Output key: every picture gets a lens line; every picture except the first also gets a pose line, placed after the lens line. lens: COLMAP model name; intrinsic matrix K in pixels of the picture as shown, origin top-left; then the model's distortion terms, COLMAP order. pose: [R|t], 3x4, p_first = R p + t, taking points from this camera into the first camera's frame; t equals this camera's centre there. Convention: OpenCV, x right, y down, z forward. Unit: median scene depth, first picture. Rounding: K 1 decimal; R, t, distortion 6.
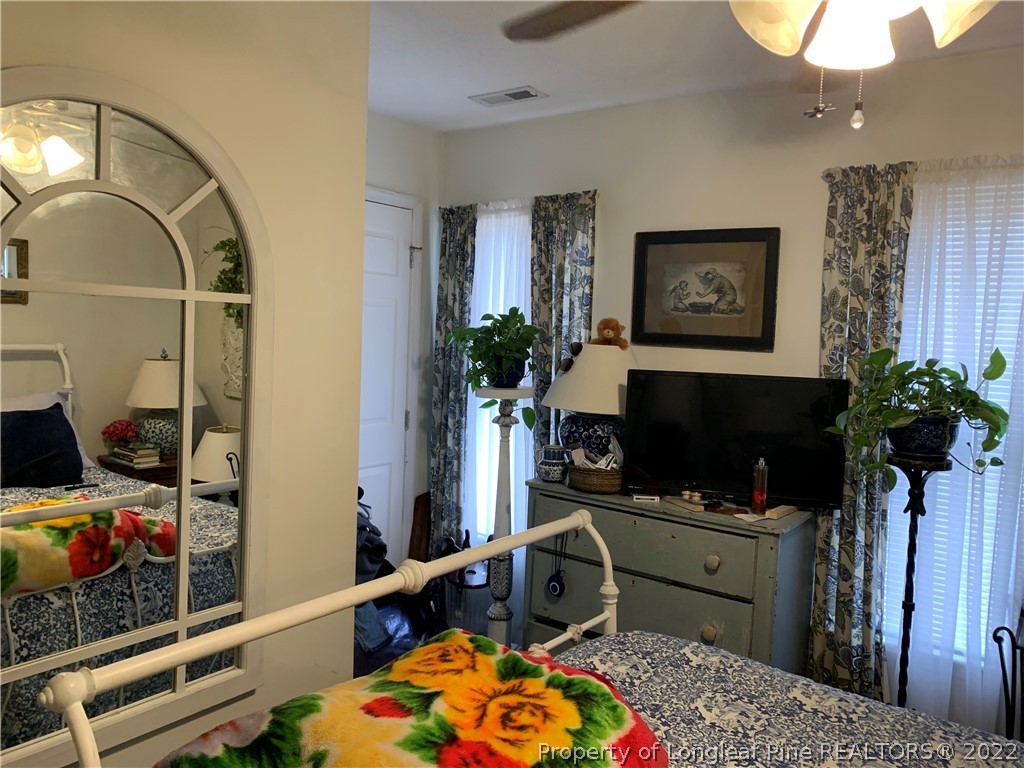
lens RADIAL K [[770.7, 0, 511.6], [0, 770.7, 379.5], [0, 0, 1]] dist [0.000799, -0.006943]
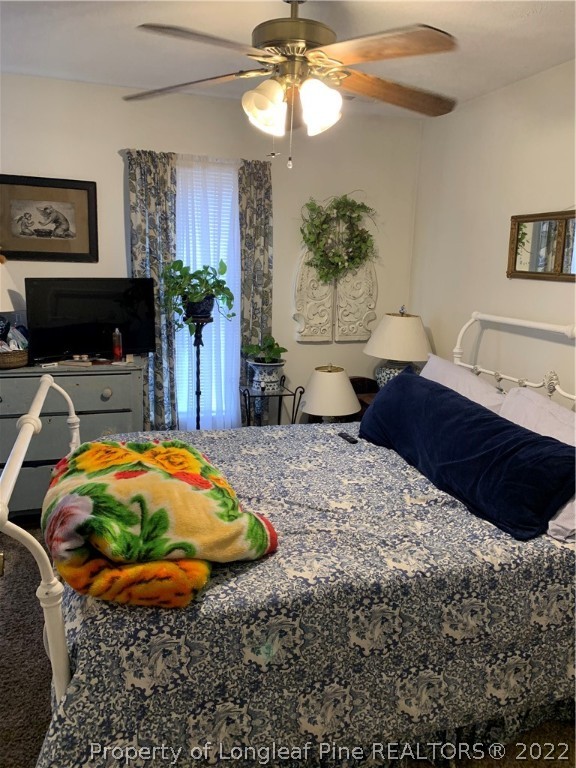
lens RADIAL K [[578.0, 0, 288.0], [0, 578.0, 384.0], [0, 0, 1]] dist [0.000799, -0.006943]
pose [[0.576065, -0.193835, 0.794089, -0.483197], [0.046522, 0.977677, 0.204900, -0.019292], [-0.816079, -0.081093, 0.572223, -0.028501]]
